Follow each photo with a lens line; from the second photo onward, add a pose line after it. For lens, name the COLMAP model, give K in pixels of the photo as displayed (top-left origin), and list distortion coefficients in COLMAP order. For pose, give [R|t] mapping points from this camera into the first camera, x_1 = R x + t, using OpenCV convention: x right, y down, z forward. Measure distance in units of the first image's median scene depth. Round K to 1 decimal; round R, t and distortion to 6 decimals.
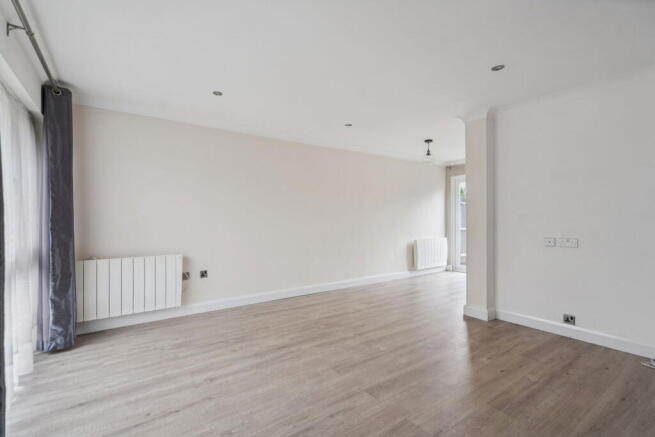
lens RADIAL K [[301.5, 0, 327.5], [0, 301.5, 218.5], [0, 0, 1]] dist [0.001564, 0.000163]
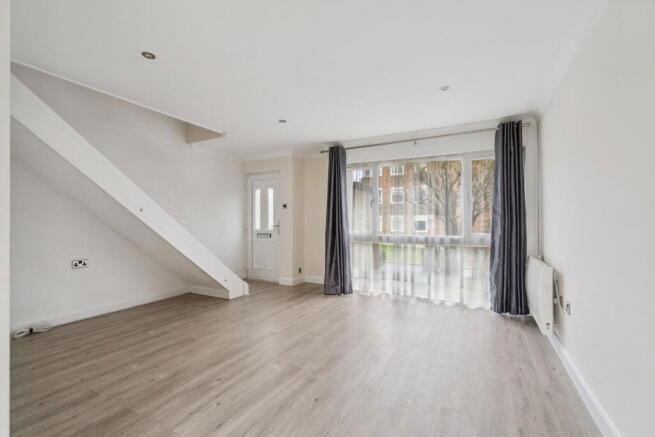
lens RADIAL K [[301.5, 0, 327.5], [0, 301.5, 218.5], [0, 0, 1]] dist [0.001564, 0.000163]
pose [[-0.893357, -0.002713, -0.449339, 0.494104], [-0.002135, 0.999996, -0.001793, -0.003519], [0.449342, -0.000643, -0.893360, 2.069781]]
